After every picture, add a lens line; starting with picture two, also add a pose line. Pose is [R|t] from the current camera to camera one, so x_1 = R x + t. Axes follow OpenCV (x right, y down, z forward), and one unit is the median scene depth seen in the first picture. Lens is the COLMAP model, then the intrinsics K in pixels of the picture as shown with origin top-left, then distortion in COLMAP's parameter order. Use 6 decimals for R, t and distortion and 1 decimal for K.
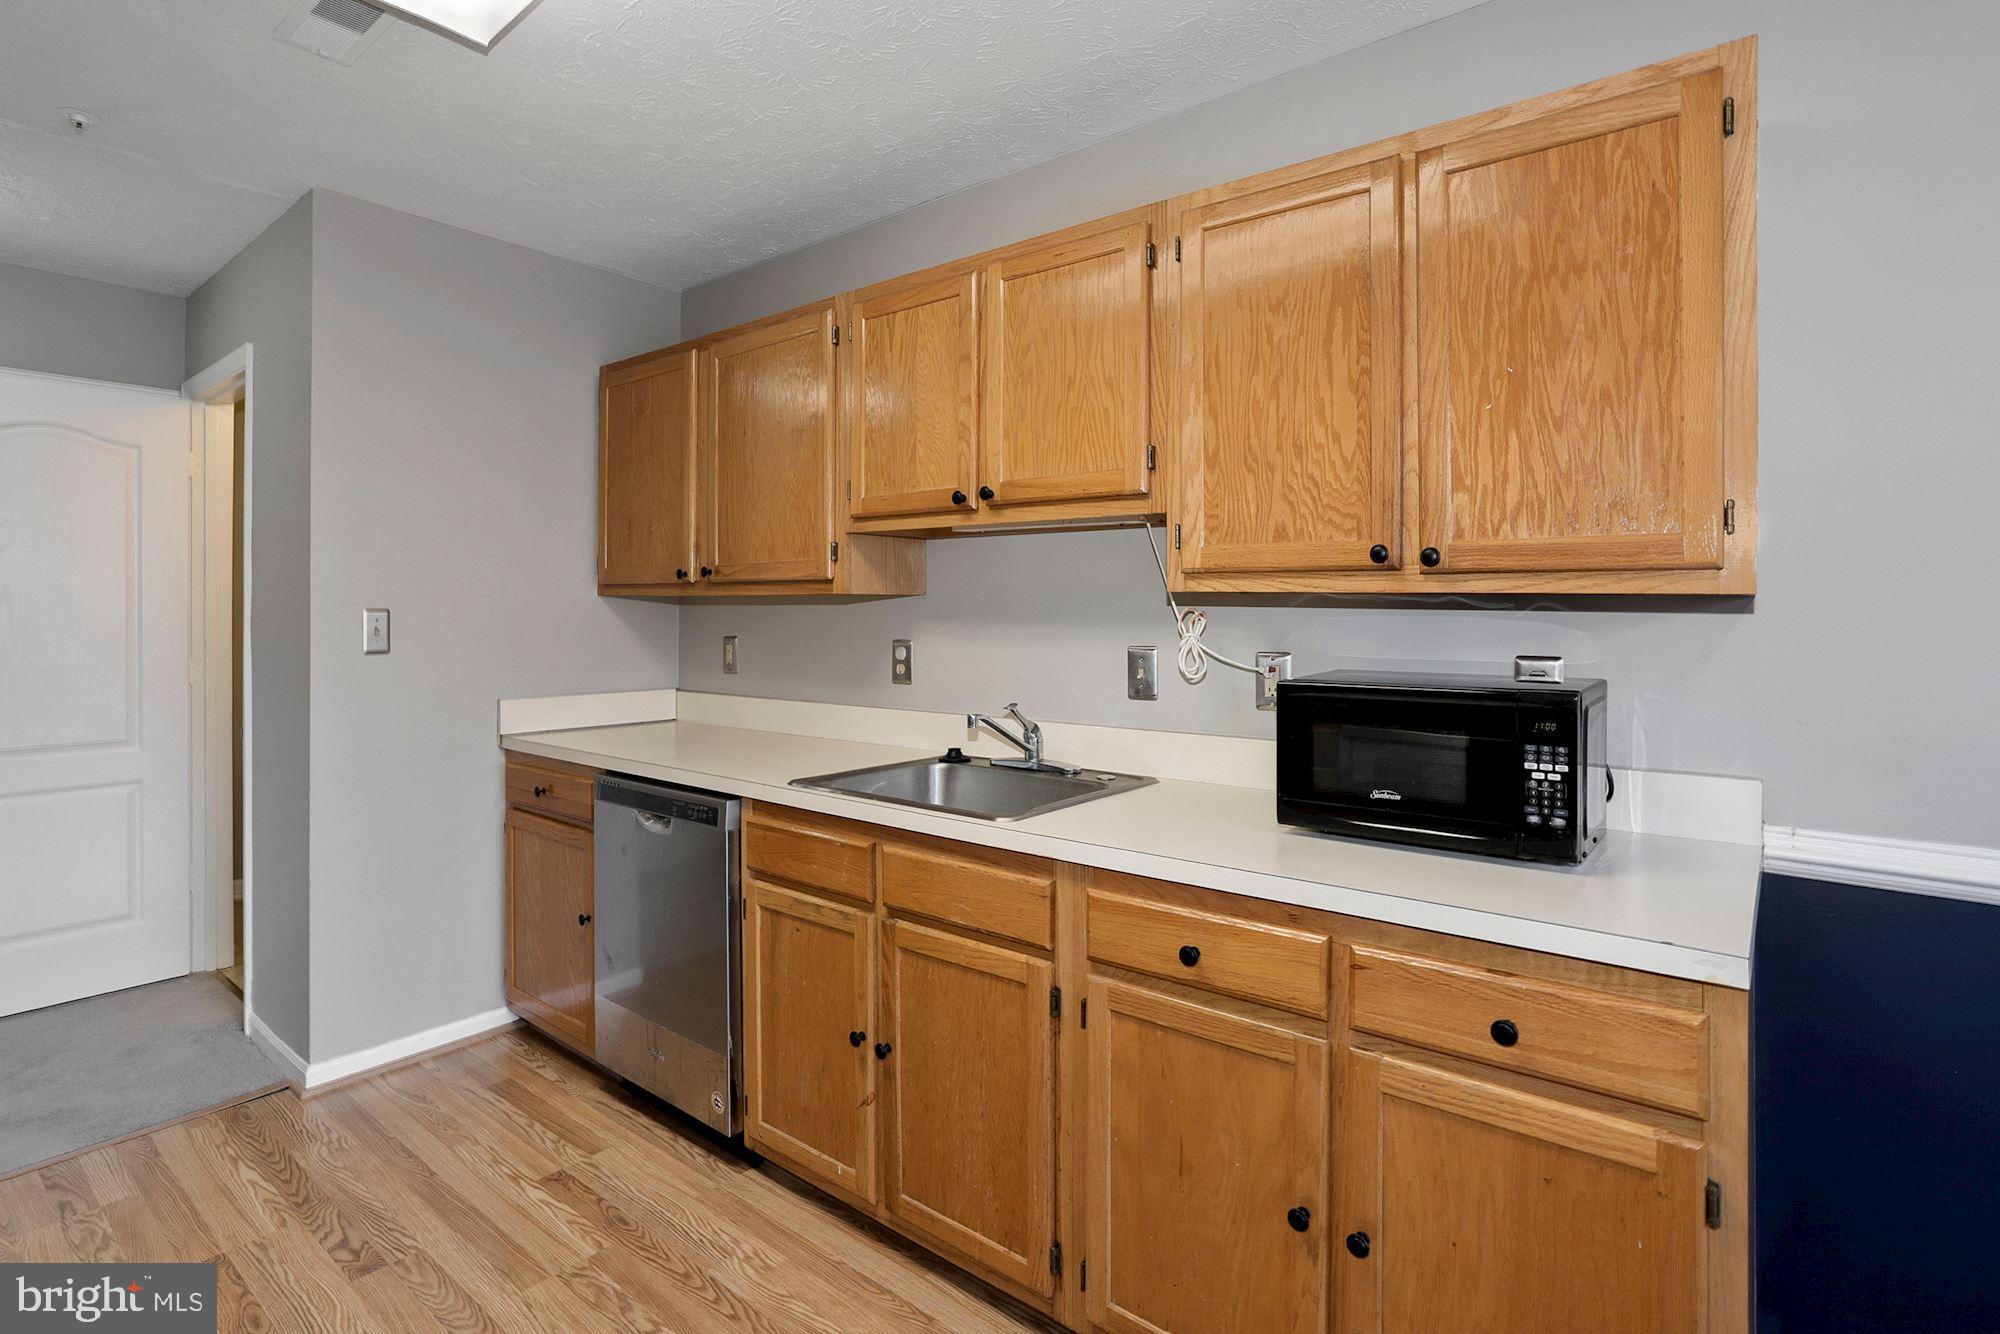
lens RADIAL K [[981.3, 0, 1009.1], [0, 981.3, 600.3], [0, 0, 1]] dist [-0.053704, 0.019496]
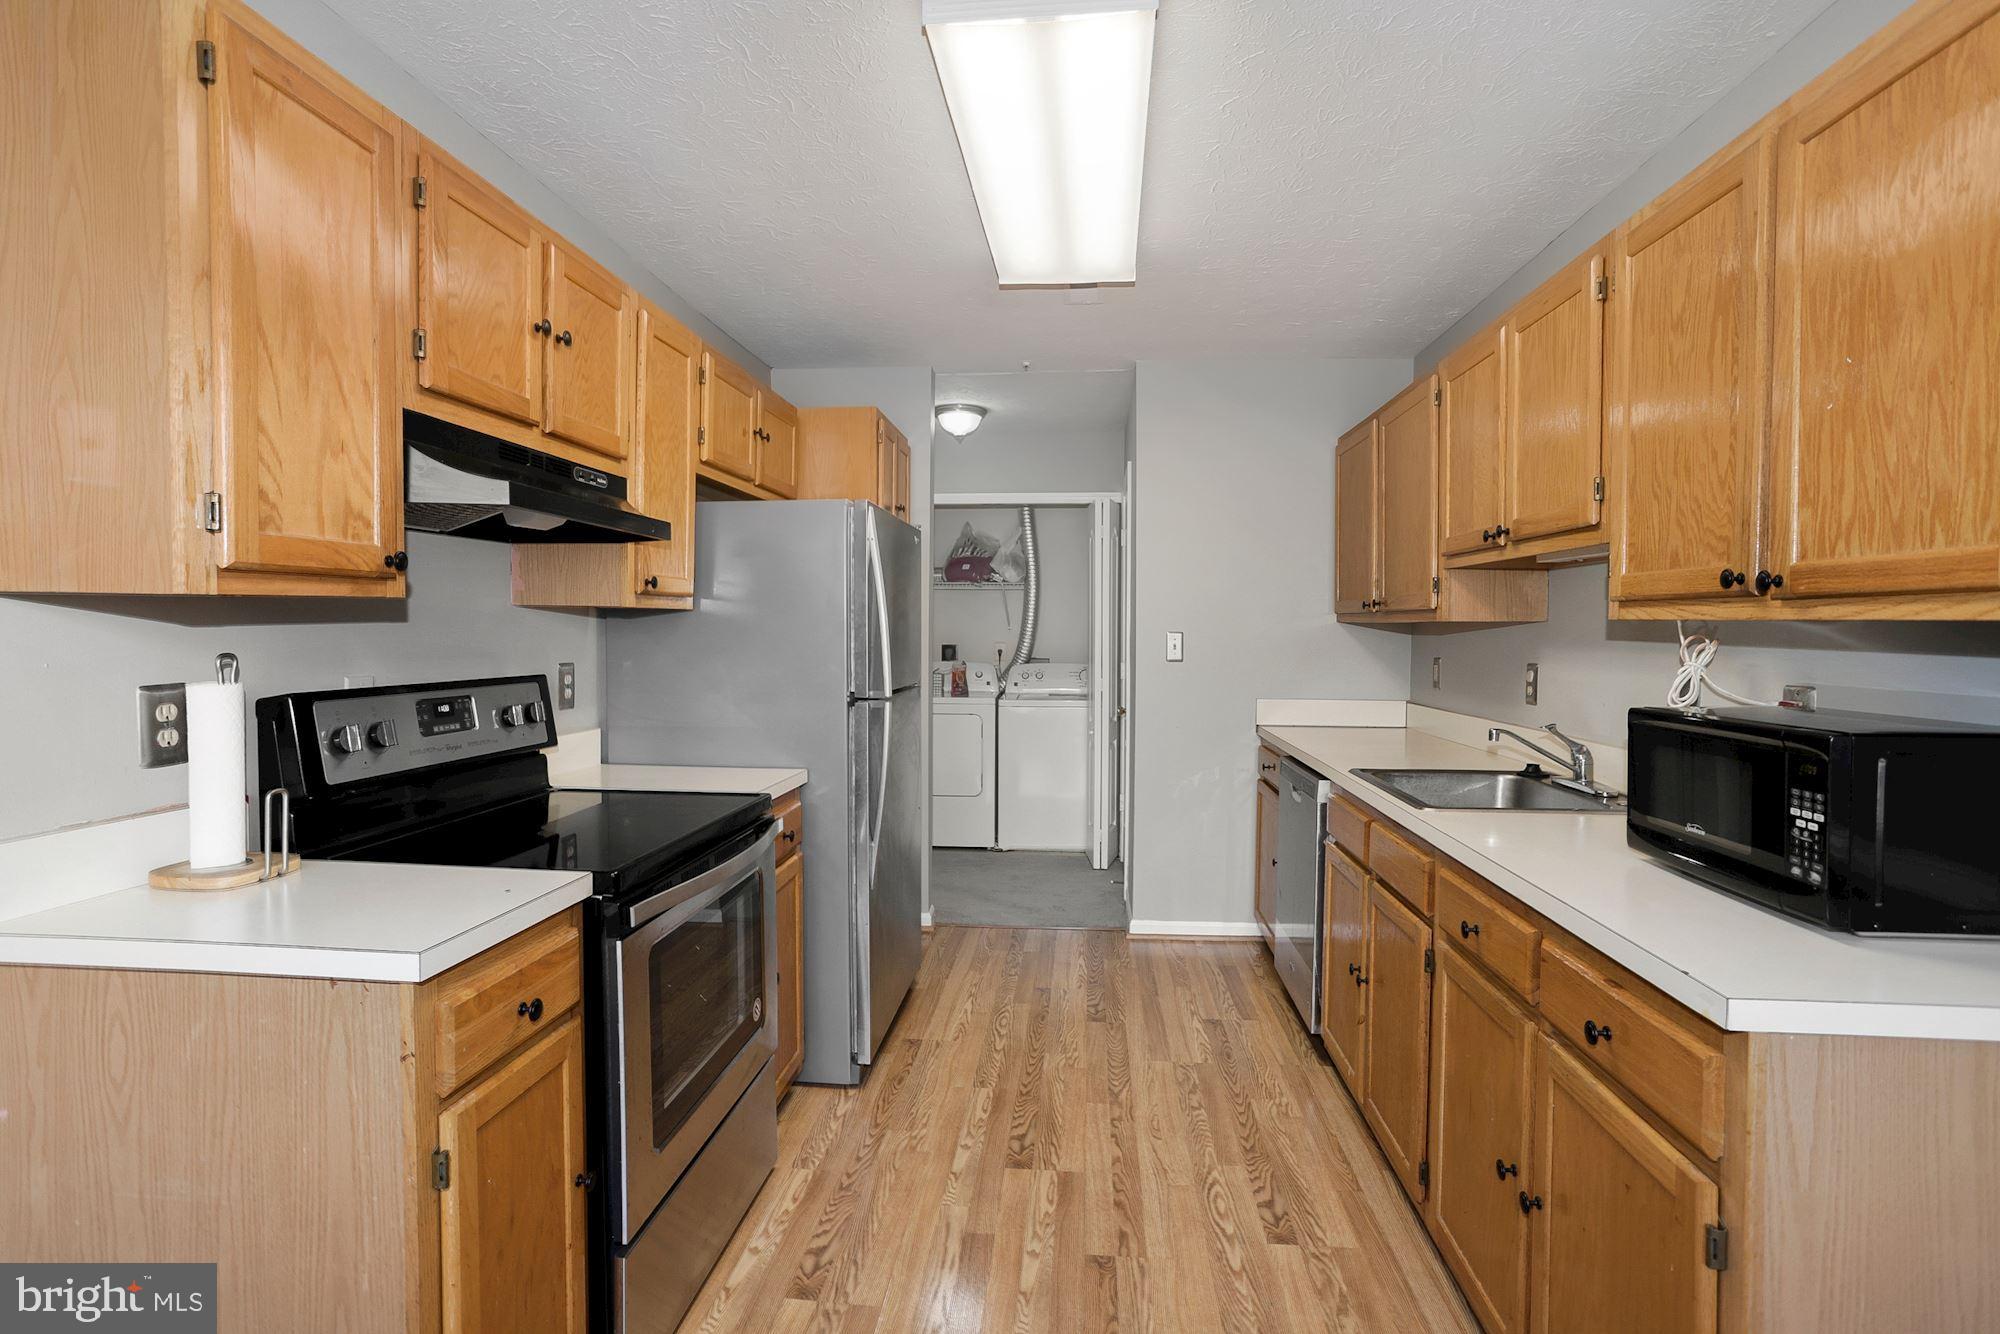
lens RADIAL K [[961.4, 0, 989.9], [0, 961.4, 654.0], [0, 0, 1]] dist [-0.015632, 0.000570]
pose [[0.541618, 0.020354, -0.840378, 0.709574], [0.006350, 0.999579, 0.028303, -0.005272], [0.840601, -0.020666, 0.541261, -0.091975]]
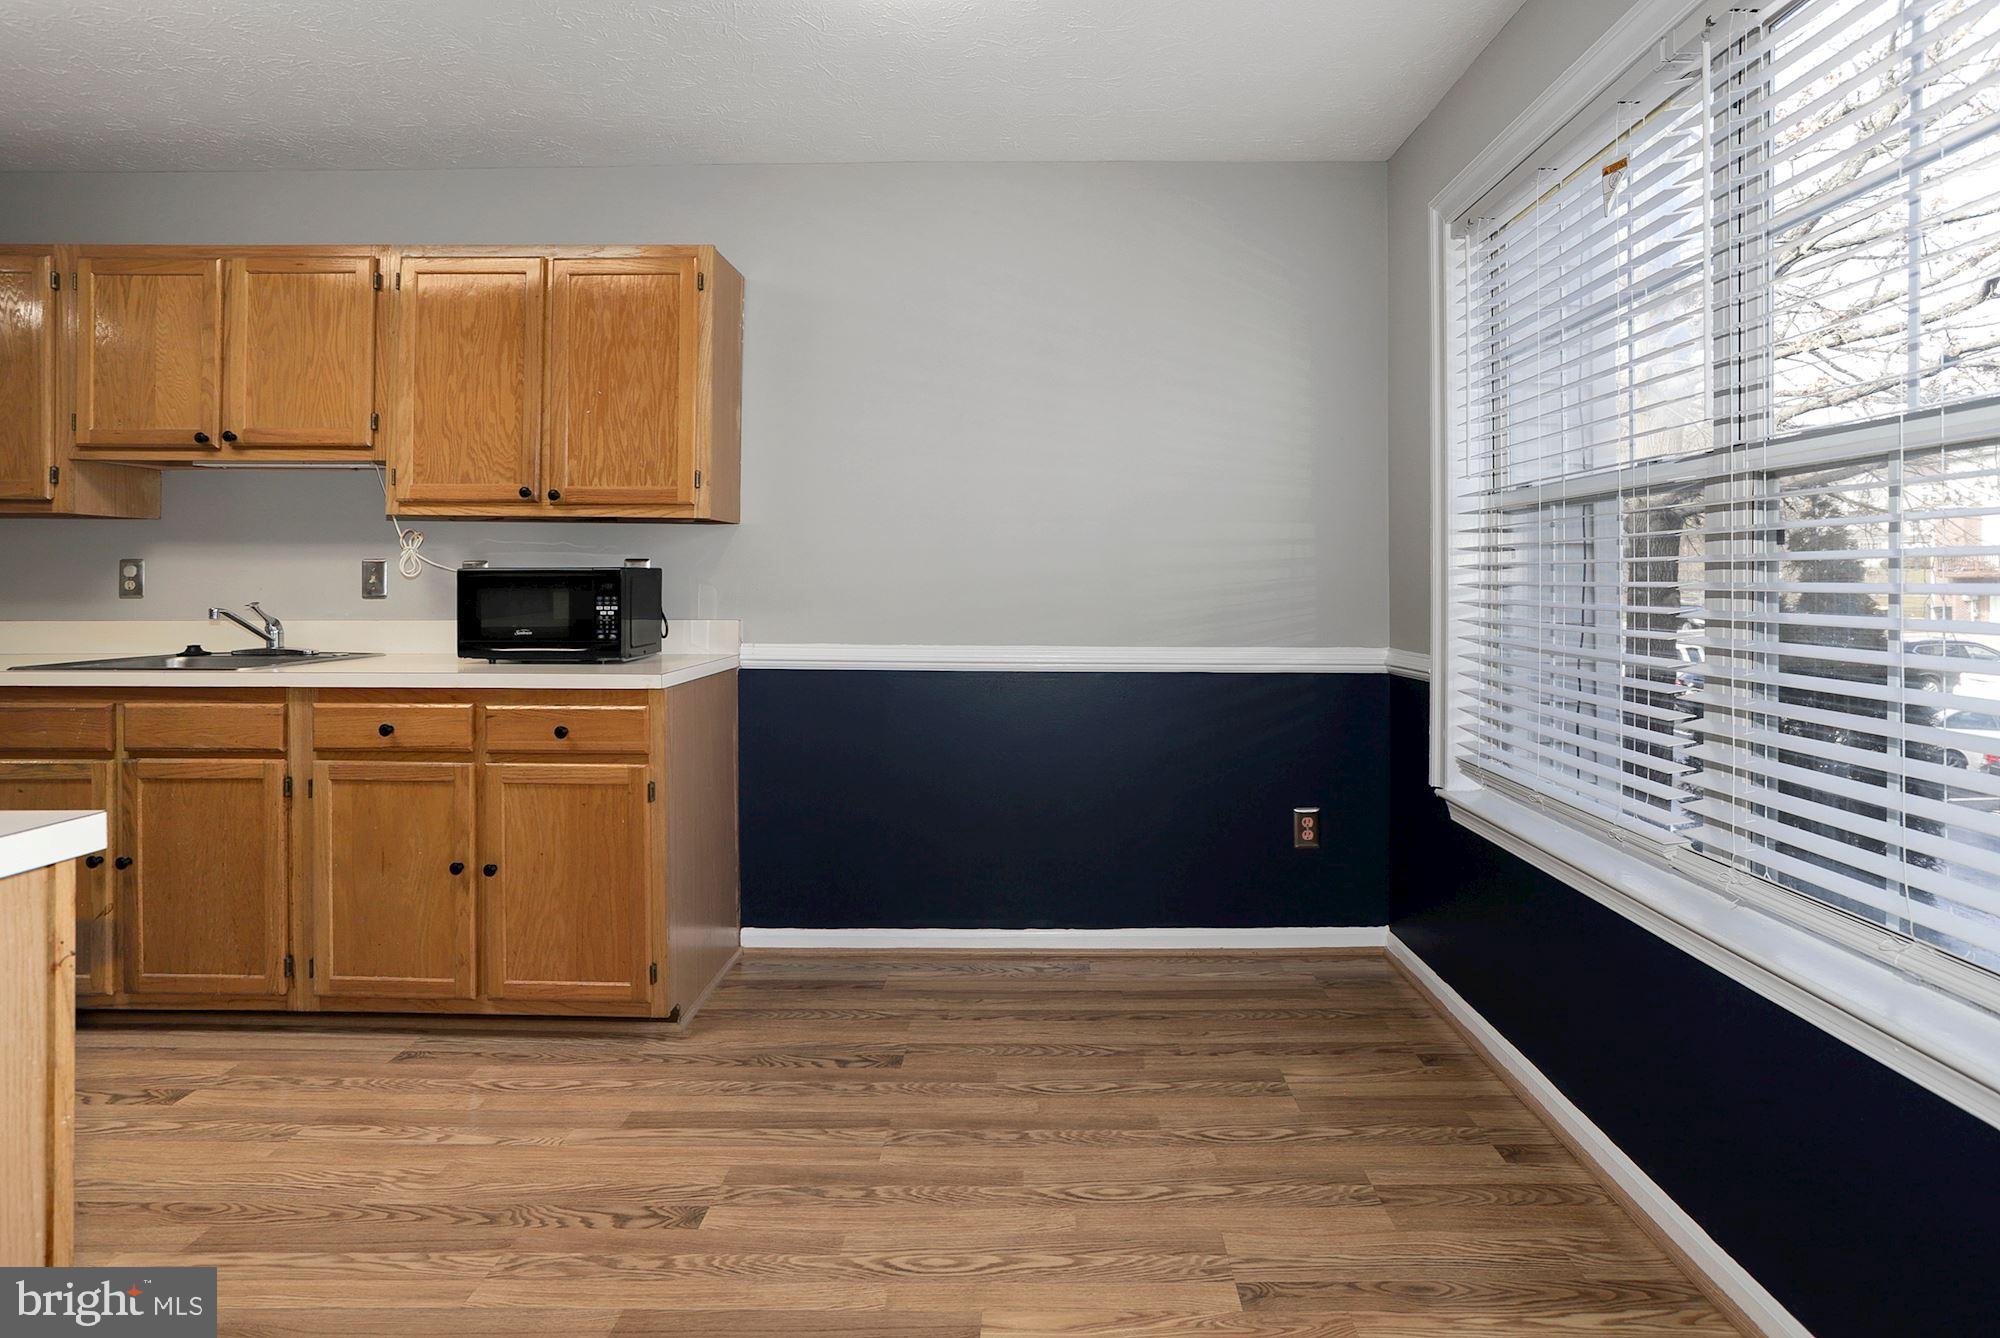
lens RADIAL K [[986.0, 0, 1043.7], [0, 986.0, 570.8], [0, 0, 1]] dist [-0.051101, 0.022612]
pose [[0.776336, 0.005103, 0.630299, 0.015265], [-0.004408, 0.999987, -0.002668, 0.081563], [-0.630304, -0.000707, 0.776348, -0.805635]]
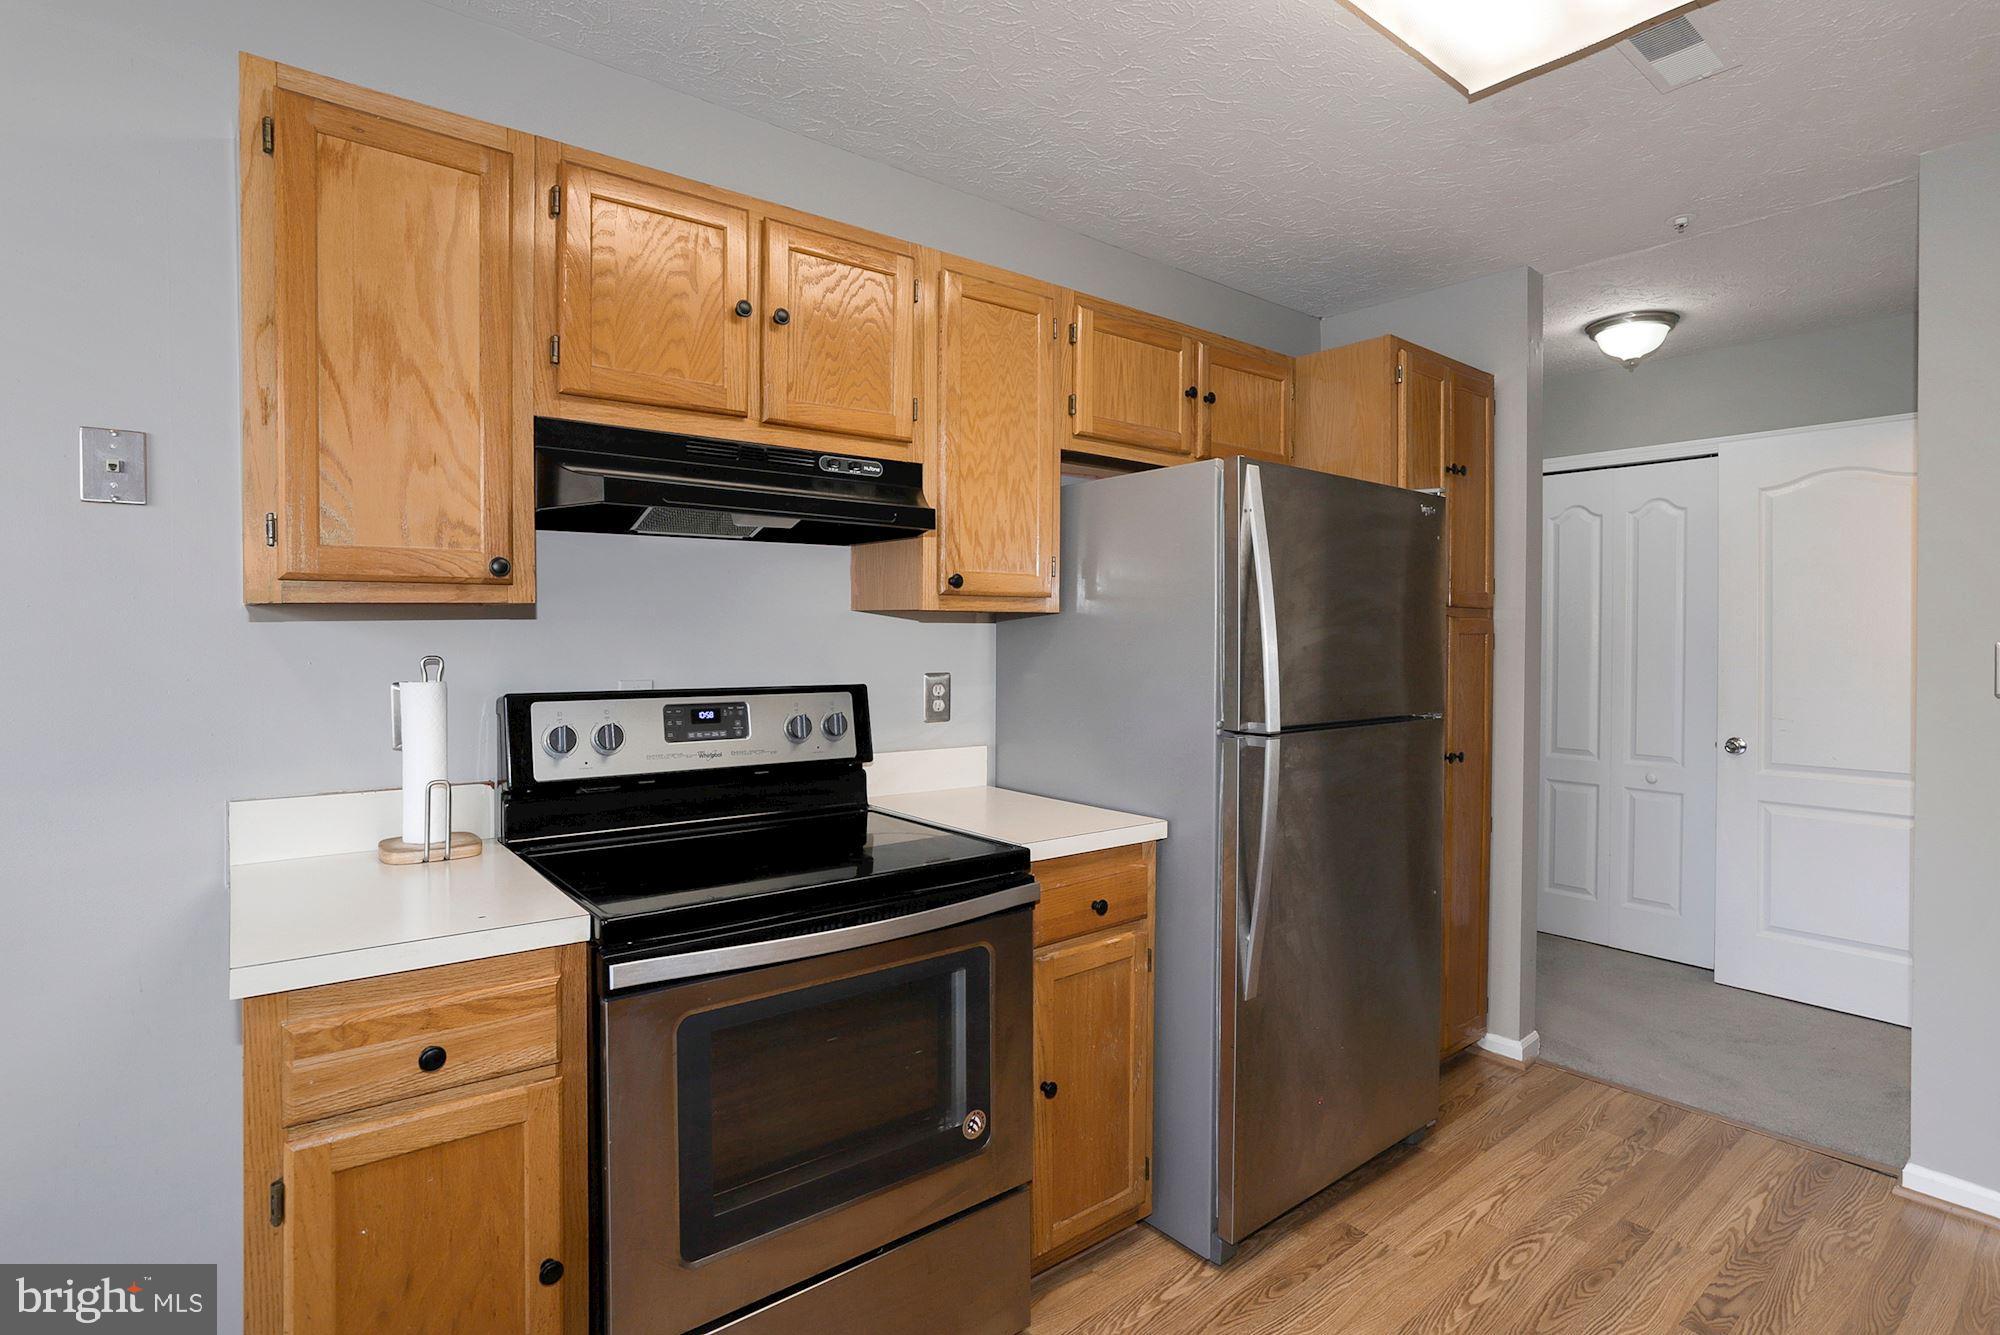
lens RADIAL K [[970.4, 0, 1005.1], [0, 970.4, 642.1], [0, 0, 1]] dist [-0.054422, 0.024171]
pose [[-0.221395, 0.000326, -0.975184, 0.441303], [0.006064, 0.999981, -0.001042, 0.004738], [0.975165, -0.006144, -0.221393, 0.566486]]
